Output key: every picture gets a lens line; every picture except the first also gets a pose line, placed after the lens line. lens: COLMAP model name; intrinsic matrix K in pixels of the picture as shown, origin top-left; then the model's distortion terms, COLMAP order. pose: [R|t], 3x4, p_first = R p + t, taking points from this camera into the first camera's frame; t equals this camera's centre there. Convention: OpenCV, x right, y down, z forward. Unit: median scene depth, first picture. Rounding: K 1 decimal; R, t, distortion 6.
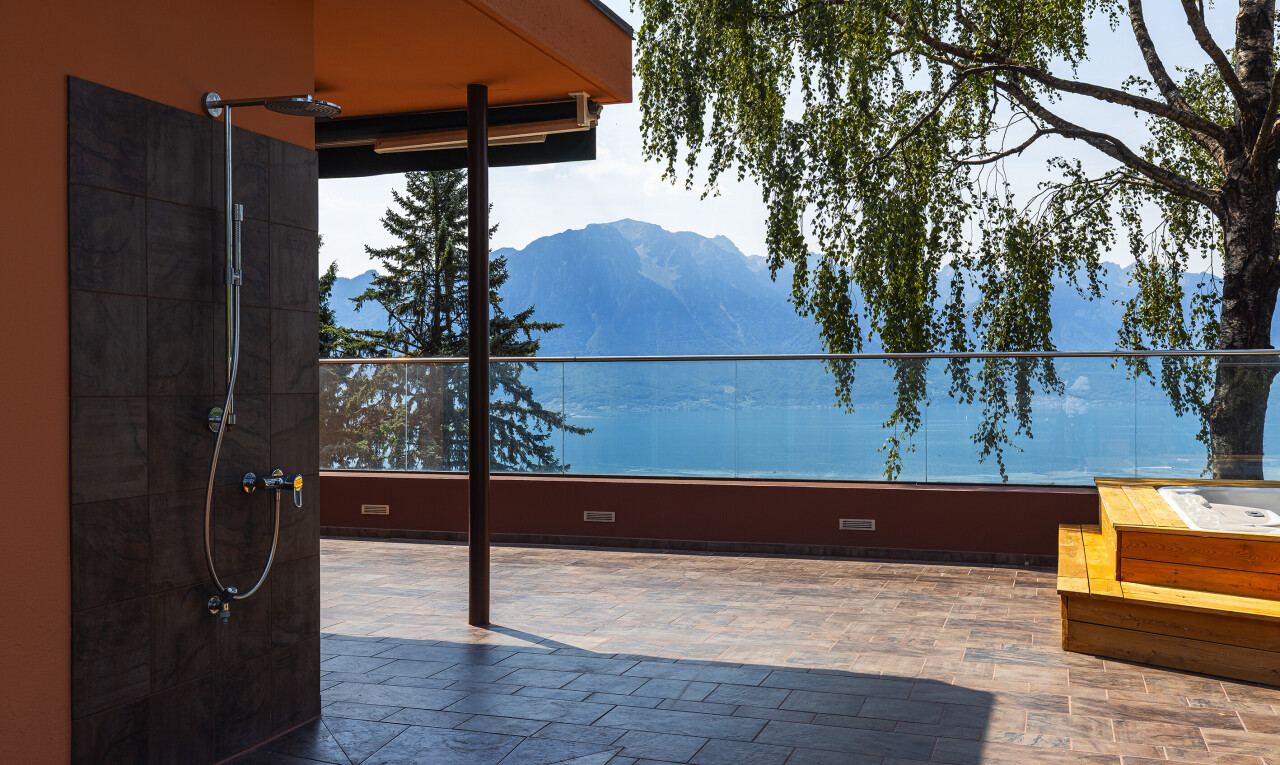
lens RADIAL K [[1224.4, 0, 640.0], [0, 1224.4, 382.5], [0, 0, 1]] dist [0.004362, 0.000551]
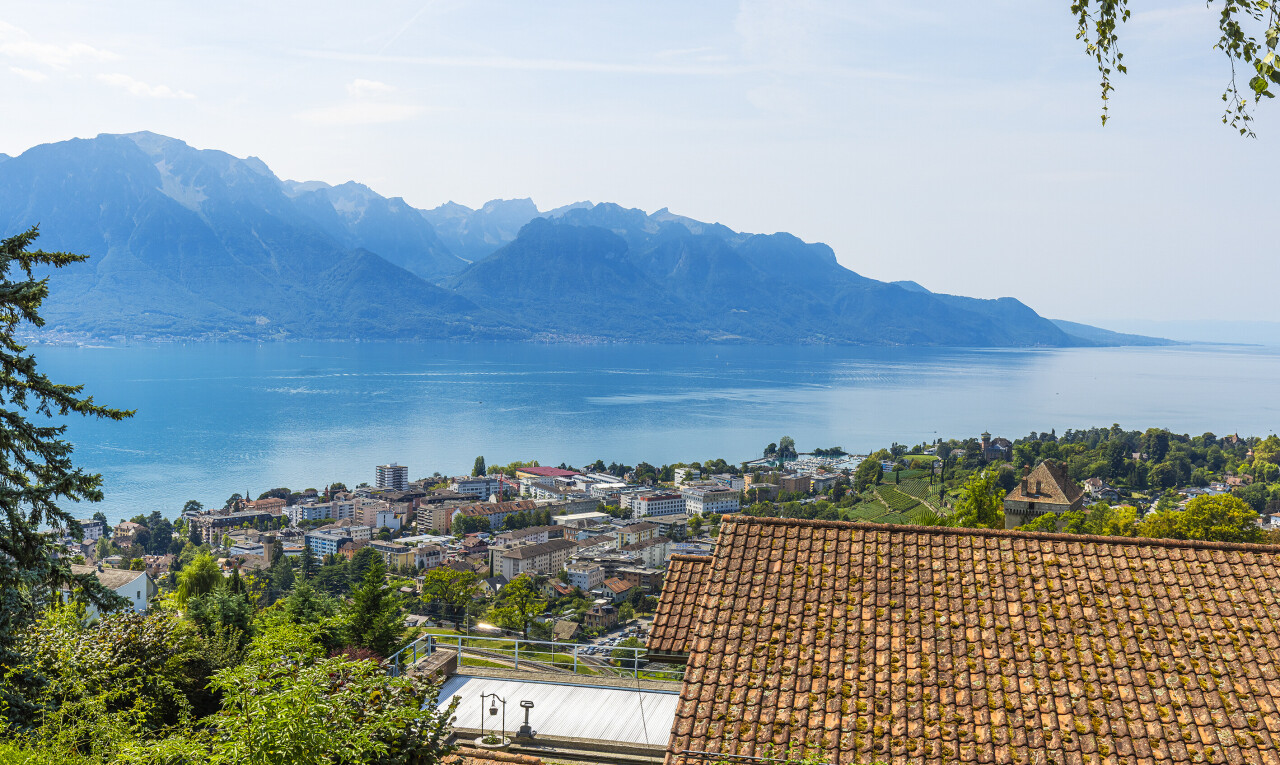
lens RADIAL K [[1224.4, 0, 640.0], [0, 1224.4, 382.5], [0, 0, 1]] dist [0.004362, 0.000551]
pose [[0.931079, 0.002785, 0.364808, -0.026270], [-0.022584, 0.998493, 0.050016, -0.019321], [-0.364119, -0.054808, 0.929739, 0.278439]]
